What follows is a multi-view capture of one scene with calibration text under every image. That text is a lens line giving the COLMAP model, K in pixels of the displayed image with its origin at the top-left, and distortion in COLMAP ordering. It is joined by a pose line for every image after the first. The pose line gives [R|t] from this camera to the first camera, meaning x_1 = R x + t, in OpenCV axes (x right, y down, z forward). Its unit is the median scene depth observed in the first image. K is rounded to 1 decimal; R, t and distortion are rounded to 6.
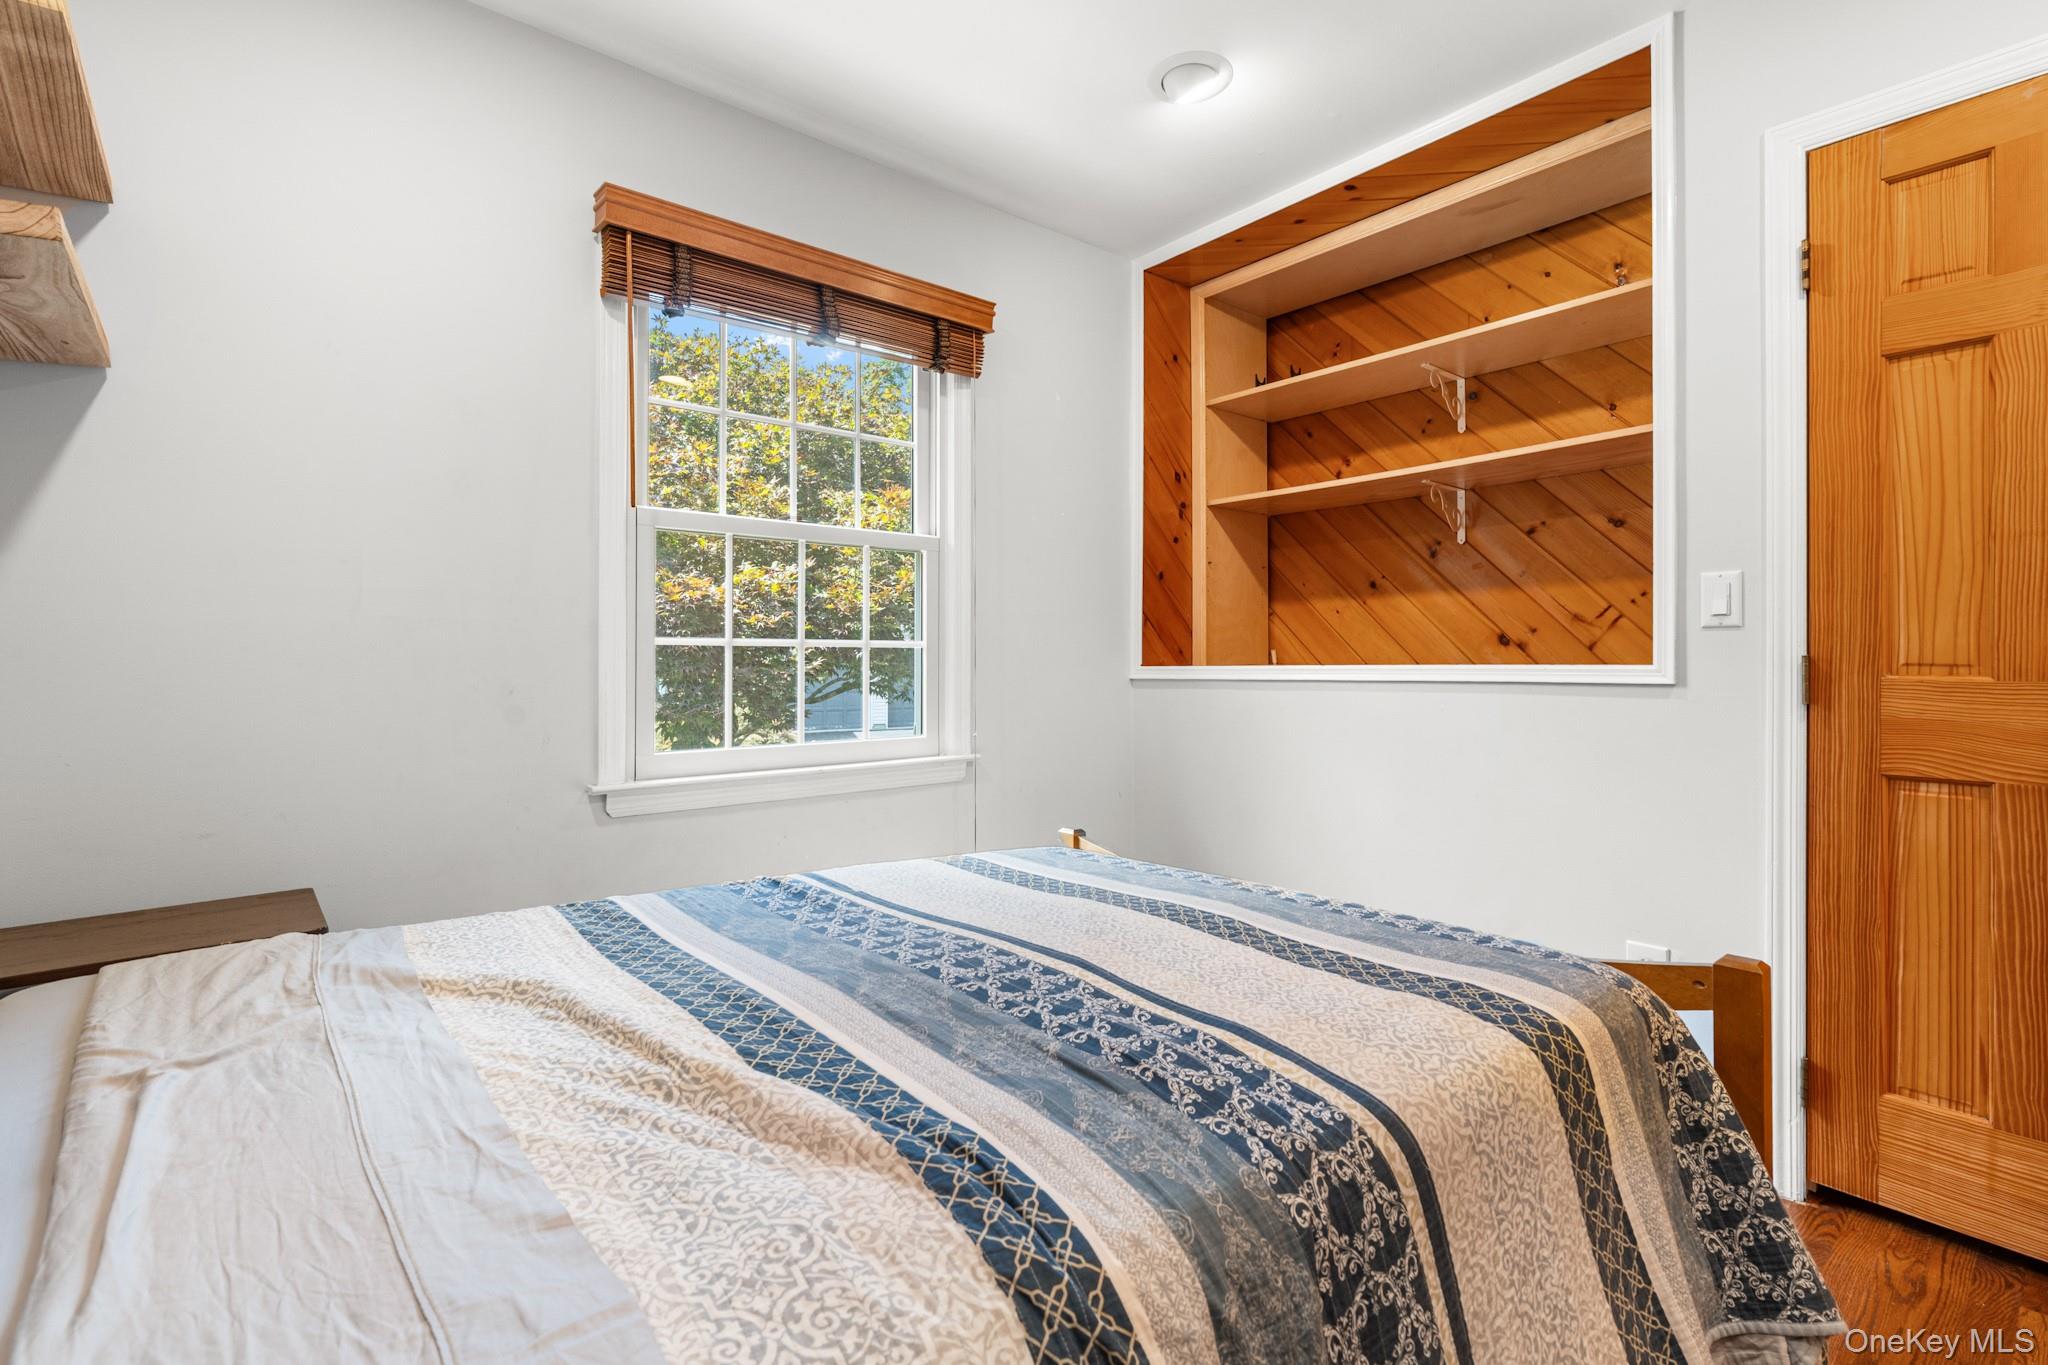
lens RADIAL K [[933.4, 0, 1029.8], [0, 933.4, 673.4], [0, 0, 1]] dist [-0.003149, 0.000148]
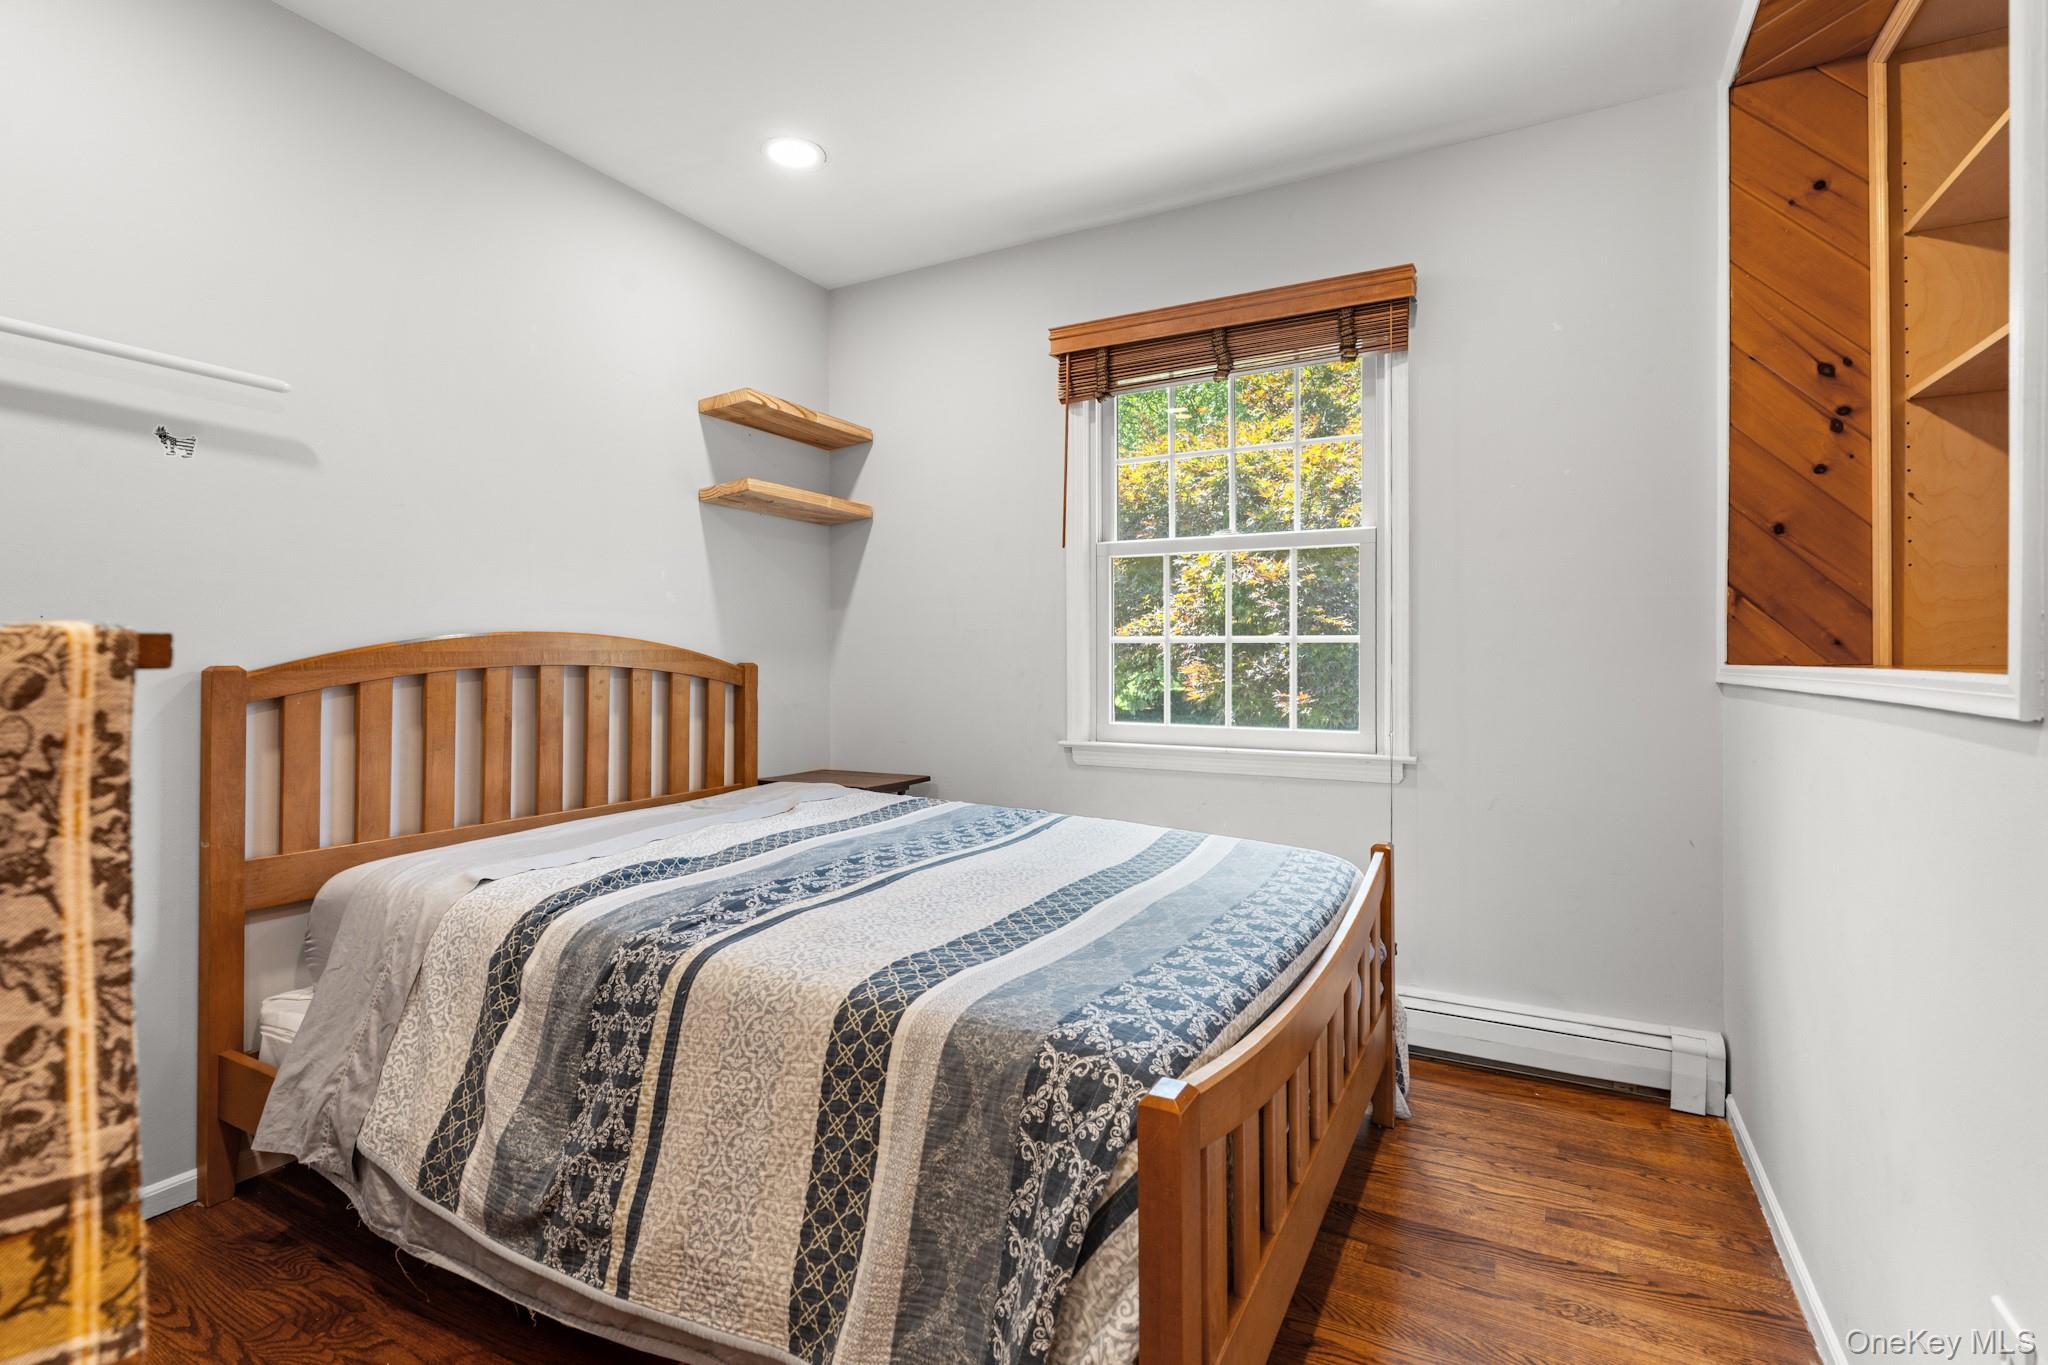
lens RADIAL K [[933.4, 0, 1029.8], [0, 933.4, 673.4], [0, 0, 1]] dist [-0.003149, 0.000148]
pose [[0.372143, 0.022469, -0.927903, 0.760646], [-0.014585, 0.999725, 0.018359, -0.008645], [0.928061, 0.006701, 0.372369, 0.355658]]
